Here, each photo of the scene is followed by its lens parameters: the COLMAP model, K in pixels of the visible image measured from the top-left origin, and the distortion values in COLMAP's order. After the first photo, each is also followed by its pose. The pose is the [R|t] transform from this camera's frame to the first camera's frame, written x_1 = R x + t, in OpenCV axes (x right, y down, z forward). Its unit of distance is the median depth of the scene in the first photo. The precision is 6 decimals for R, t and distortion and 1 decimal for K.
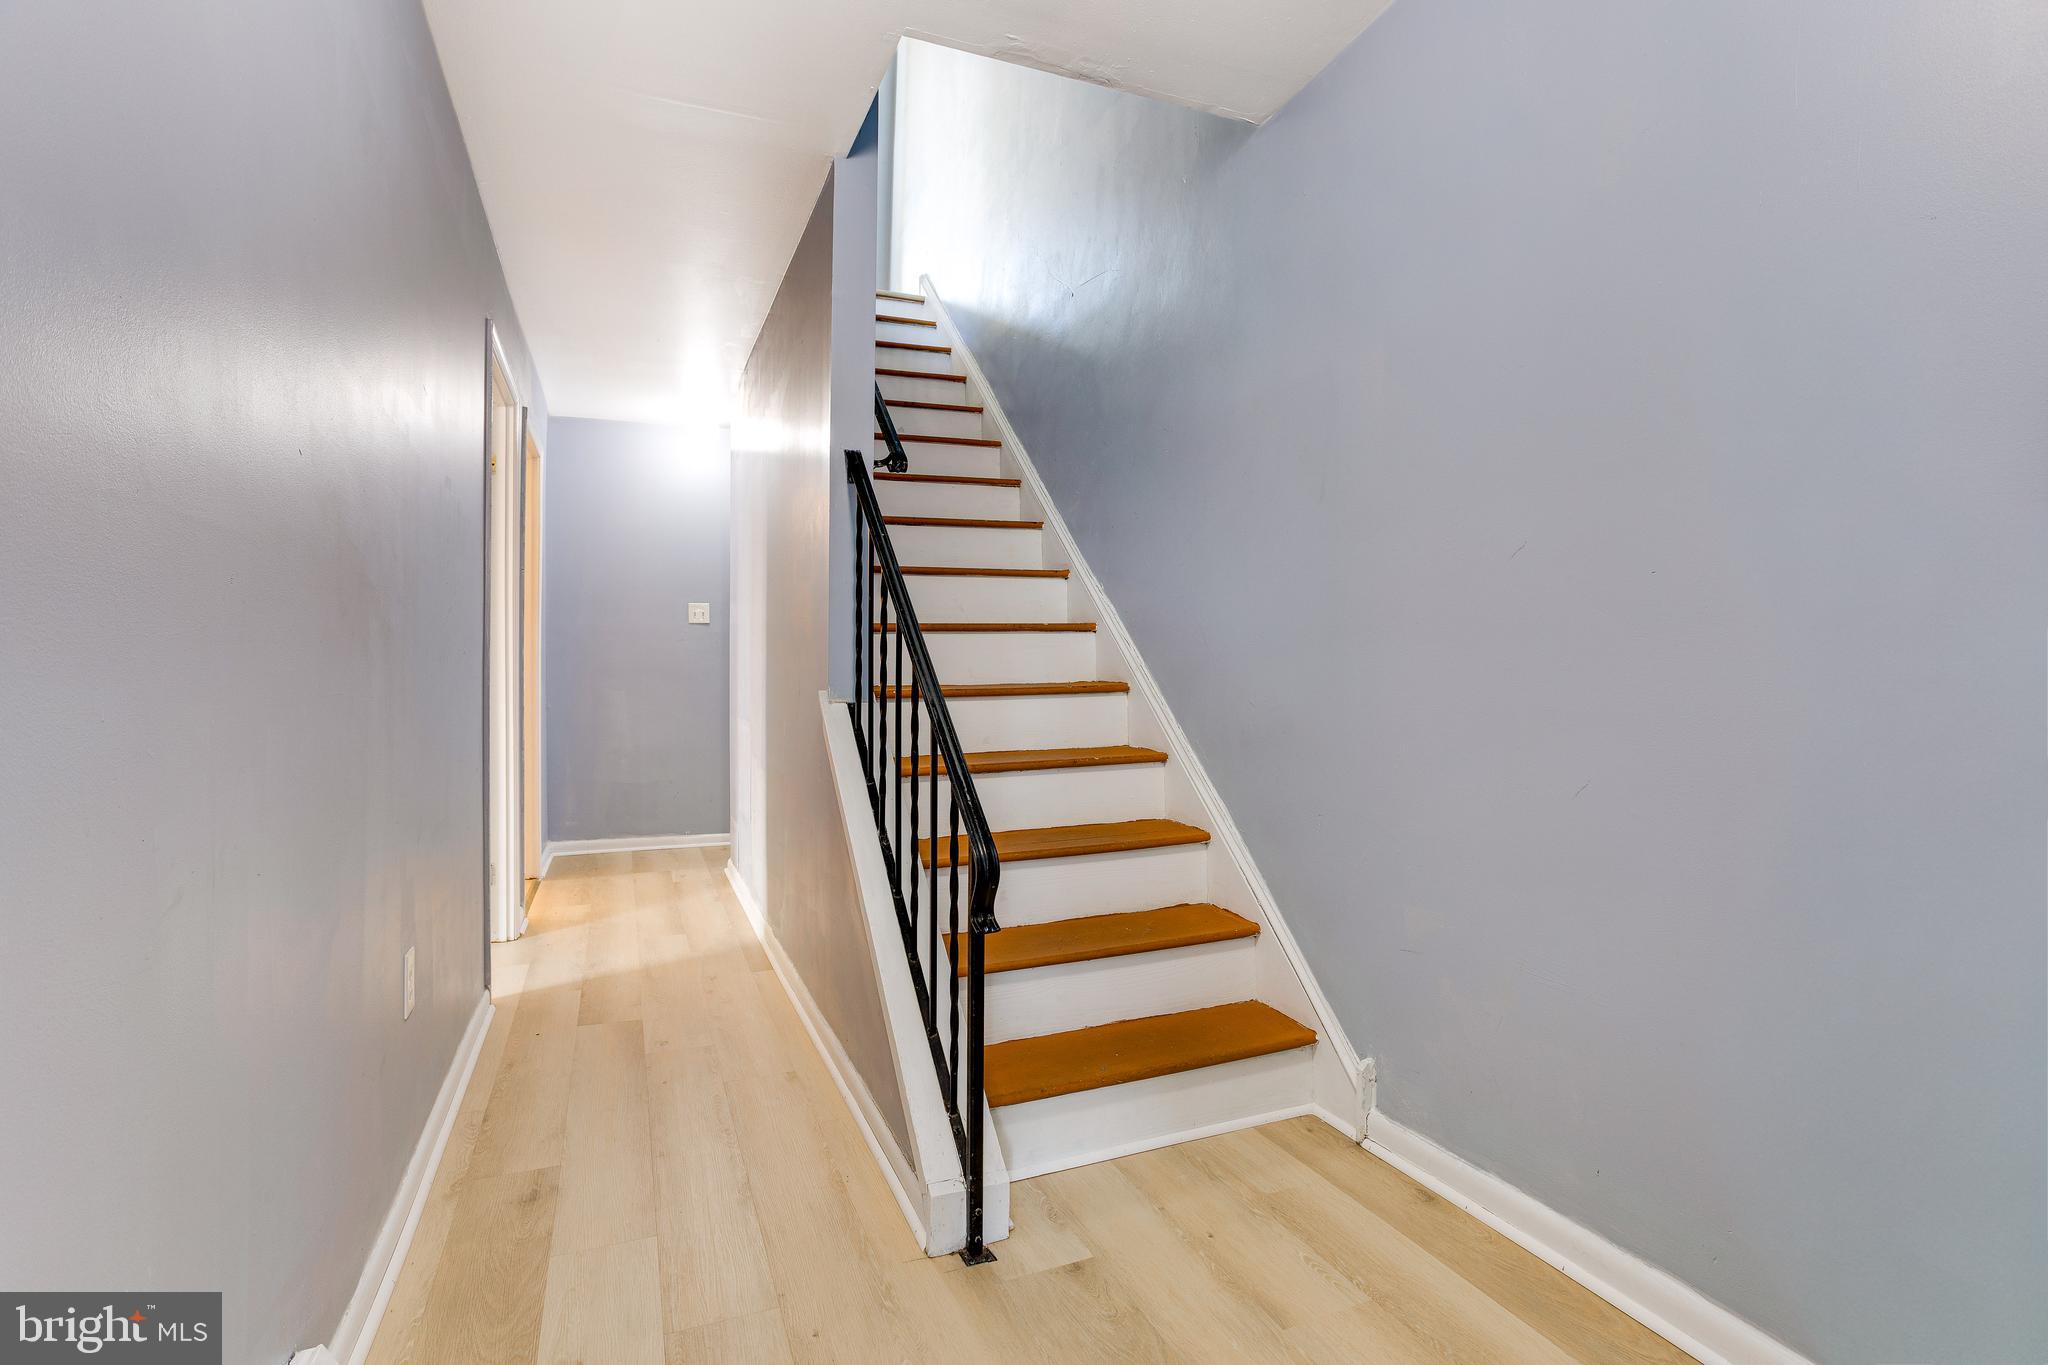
lens RADIAL K [[978.2, 0, 1021.8], [0, 978.2, 671.7], [0, 0, 1]] dist [-0.034232, 0.003460]
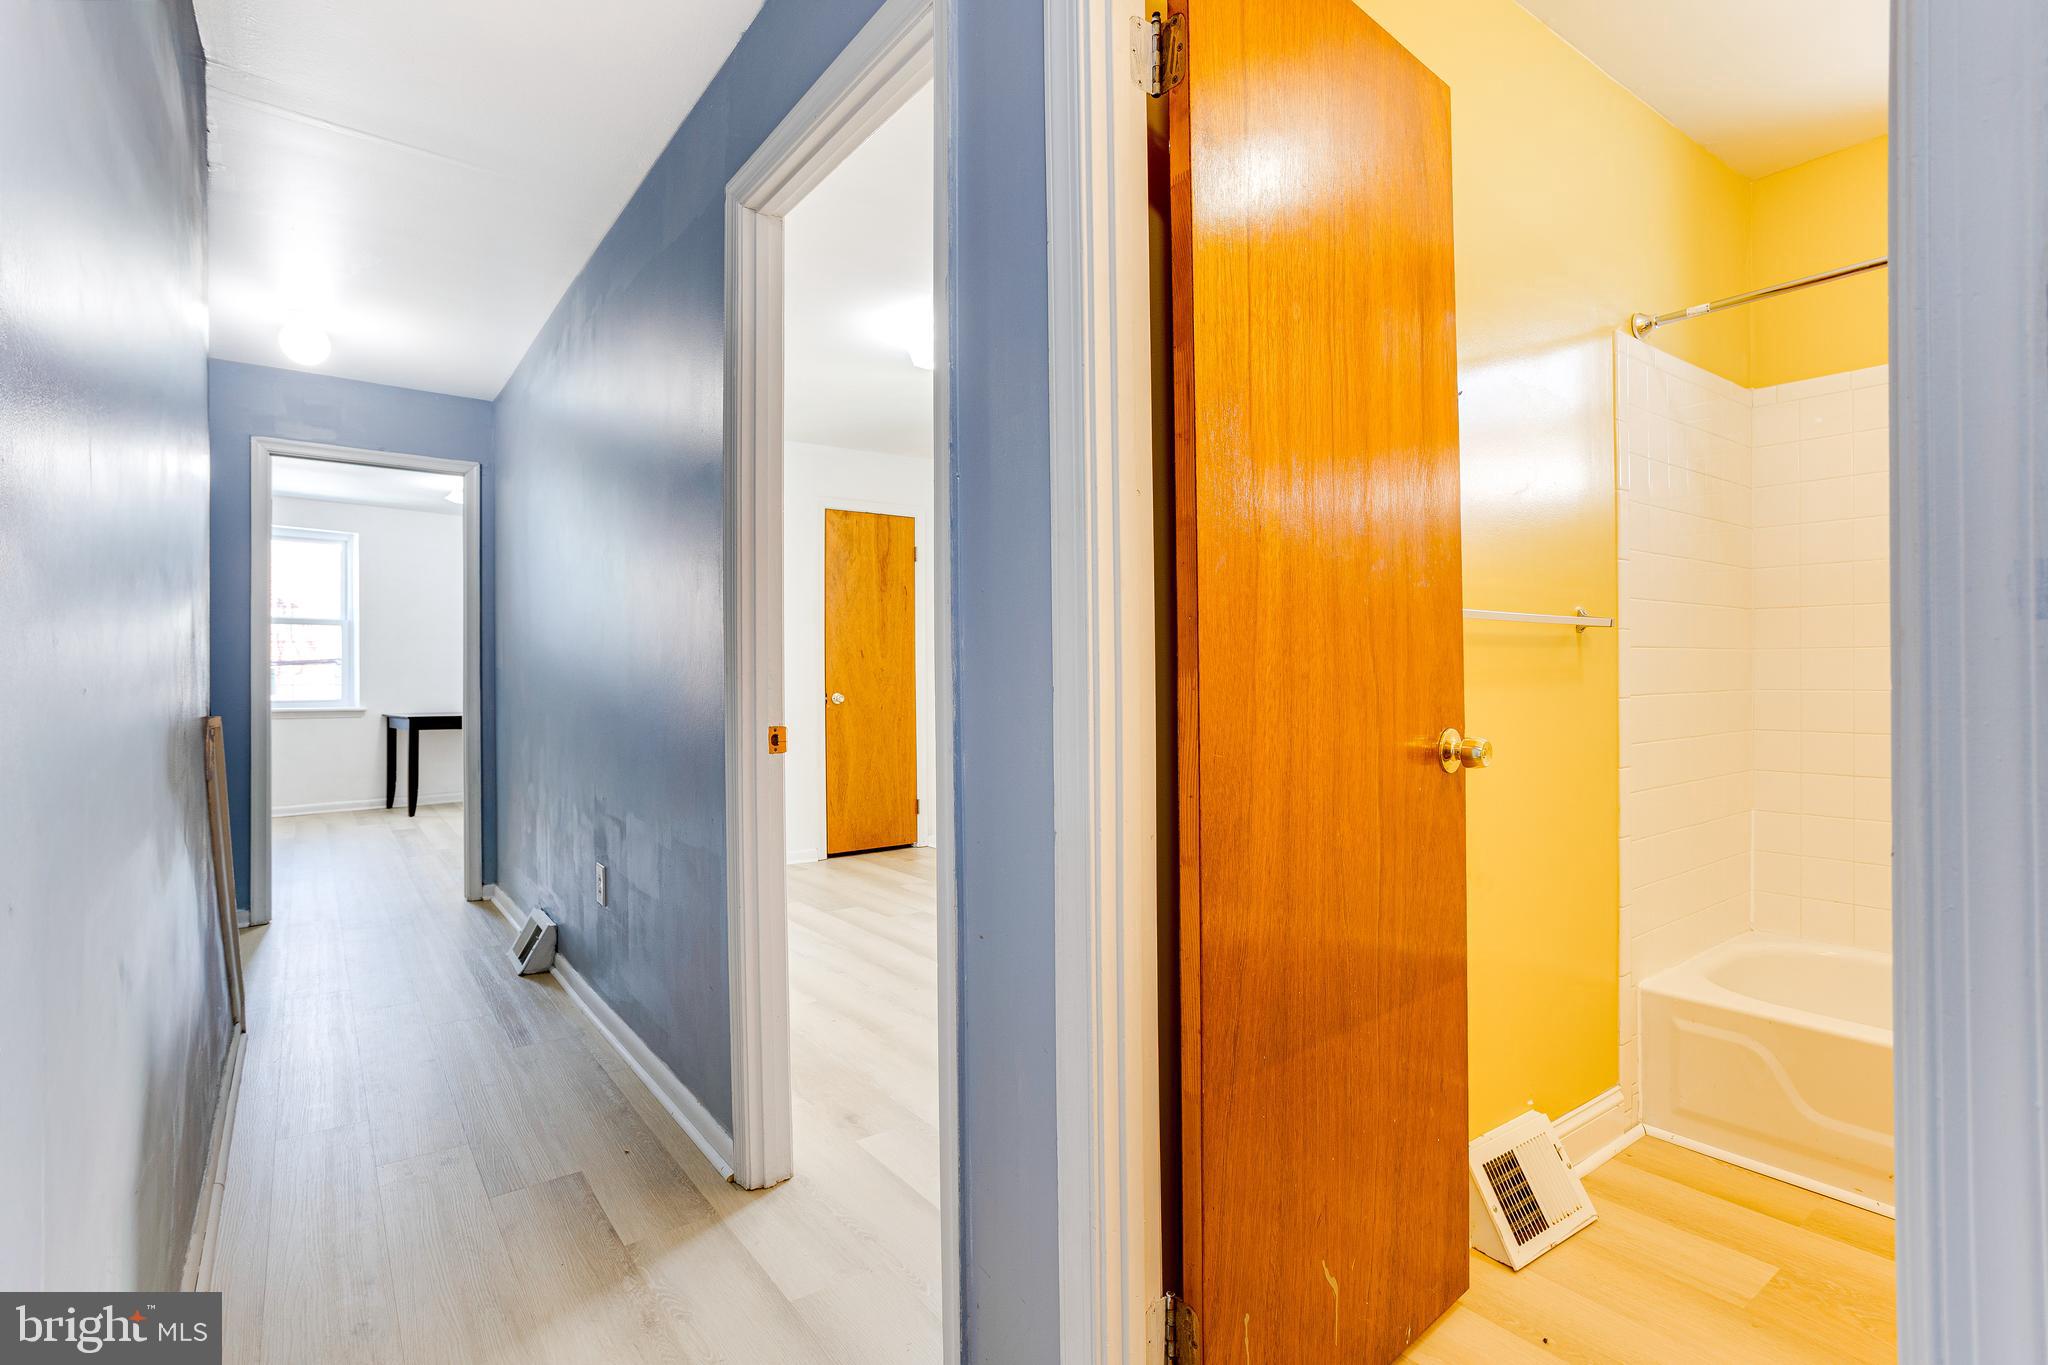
lens RADIAL K [[978.2, 0, 1025.2], [0, 978.2, 685.2], [0, 0, 1]] dist [-0.034232, 0.003460]
pose [[-0.969973, 0.004892, -0.243162, -0.544979], [0.003325, 0.999971, 0.006854, -0.005406], [0.243189, 0.005839, -0.969961, 1.597992]]
